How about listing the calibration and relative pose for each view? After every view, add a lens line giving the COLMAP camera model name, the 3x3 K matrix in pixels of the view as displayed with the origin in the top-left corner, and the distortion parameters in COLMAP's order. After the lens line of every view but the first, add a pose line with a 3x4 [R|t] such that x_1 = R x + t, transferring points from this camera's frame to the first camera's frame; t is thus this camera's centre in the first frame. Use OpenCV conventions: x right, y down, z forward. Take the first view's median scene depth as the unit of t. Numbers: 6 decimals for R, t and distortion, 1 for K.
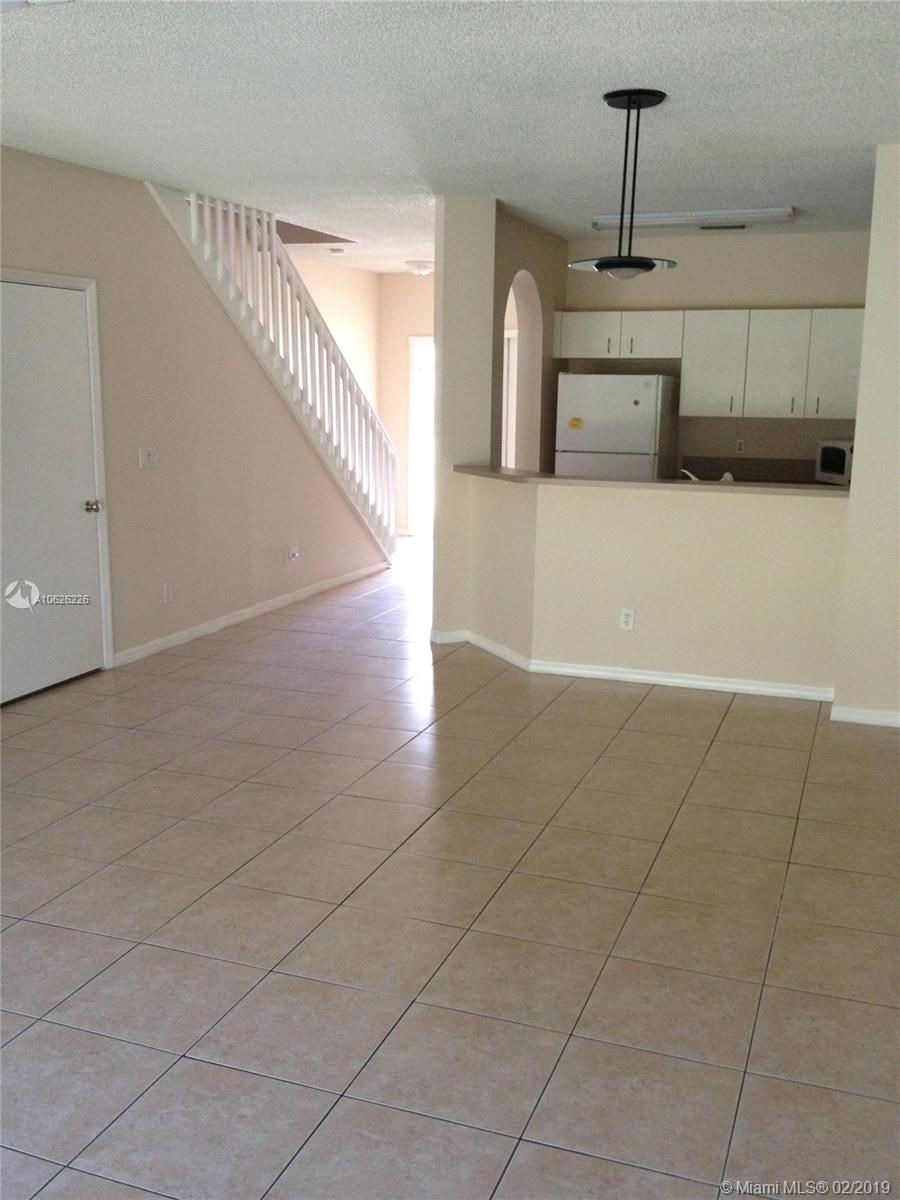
lens RADIAL K [[1130.0, 0, 456.0], [0, 1130.0, 601.4], [0, 0, 1]] dist [0.133153, -0.296714]
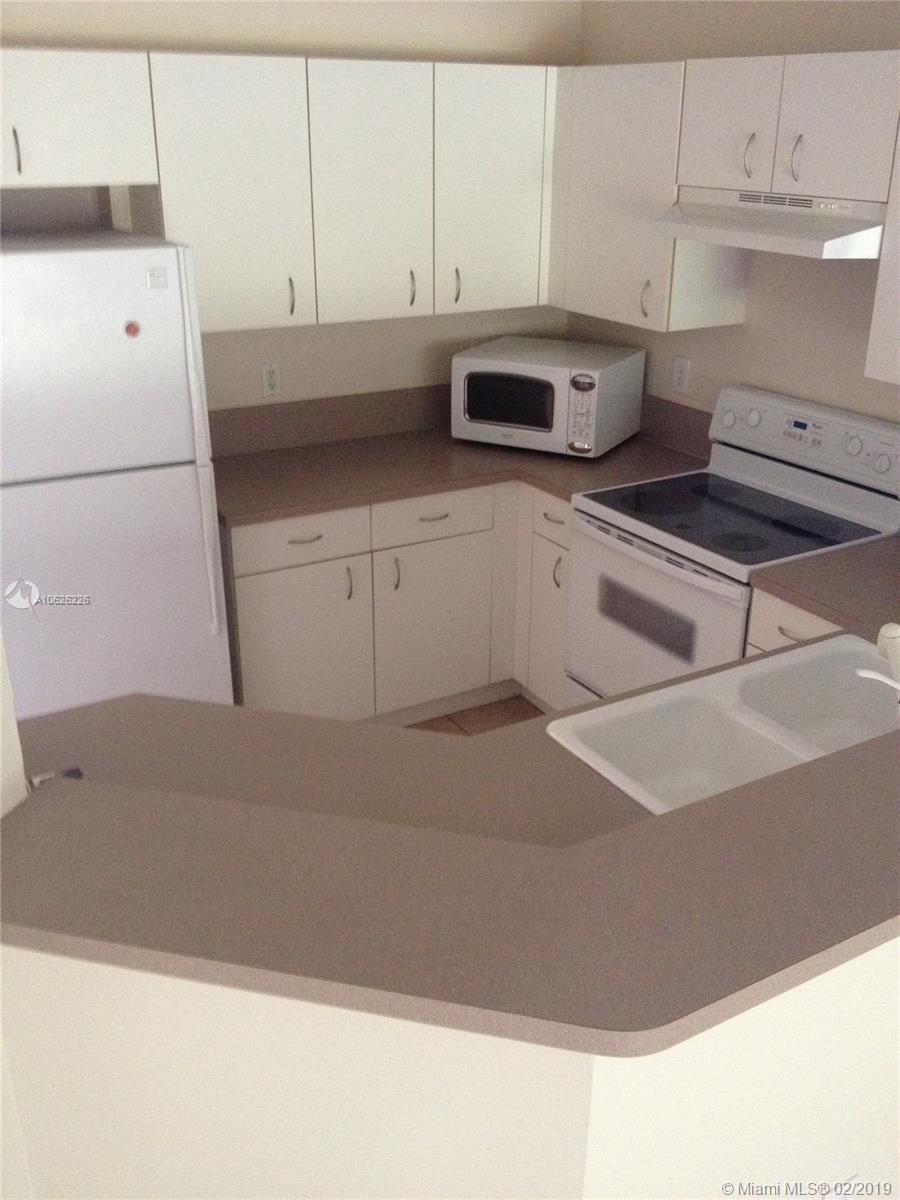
lens RADIAL K [[1130.0, 0, 456.0], [0, 1130.0, 601.4], [0, 0, 1]] dist [0.133153, -0.296714]
pose [[0.632756, -0.307743, 0.710573, -0.058456], [0.148784, 0.948856, 0.278451, -0.181568], [-0.759923, -0.070470, 0.646182, 0.699202]]
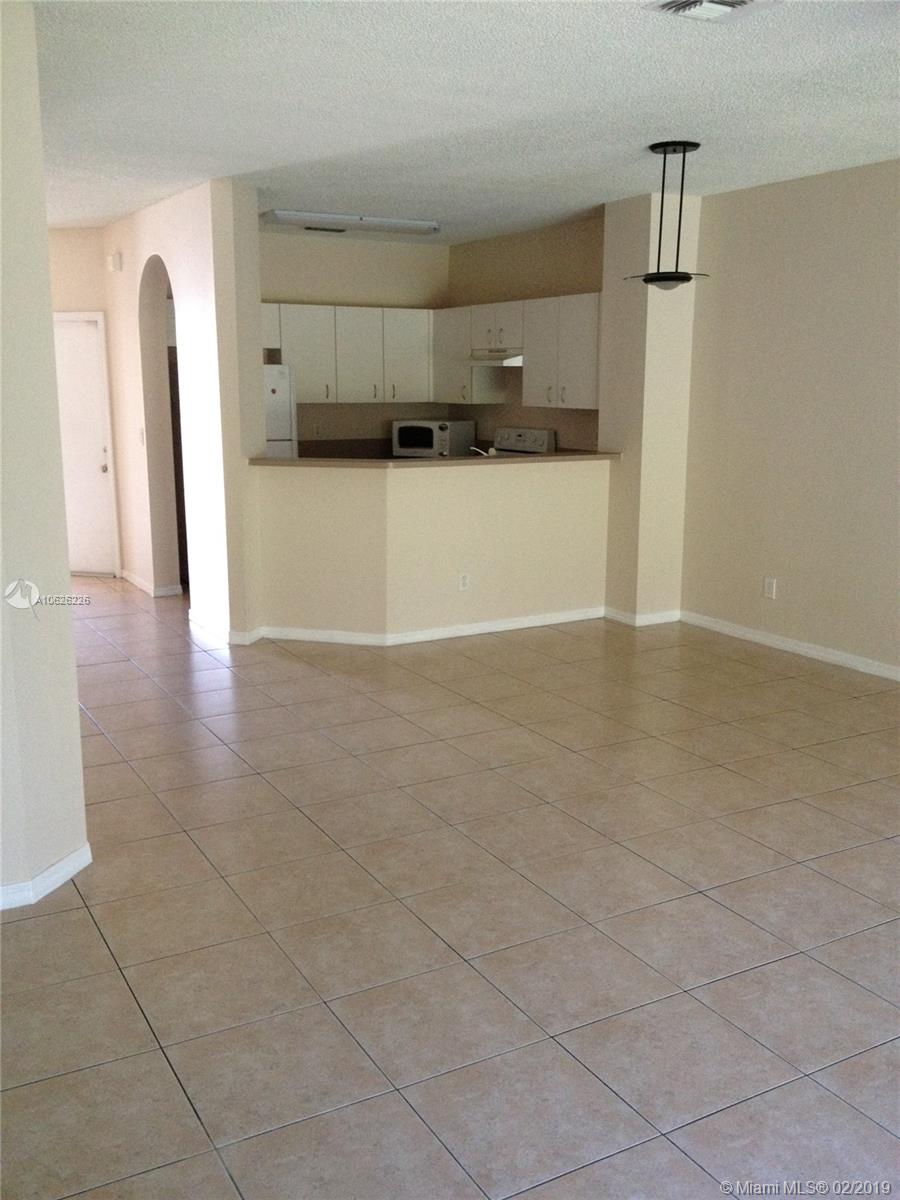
lens RADIAL K [[1130.0, 0, 456.0], [0, 1130.0, 601.4], [0, 0, 1]] dist [0.133153, -0.296714]
pose [[0.643864, -0.161640, 0.747871, -0.554396], [0.152425, 0.984936, 0.081650, -0.045546], [-0.749803, 0.061423, 0.658804, 0.203797]]
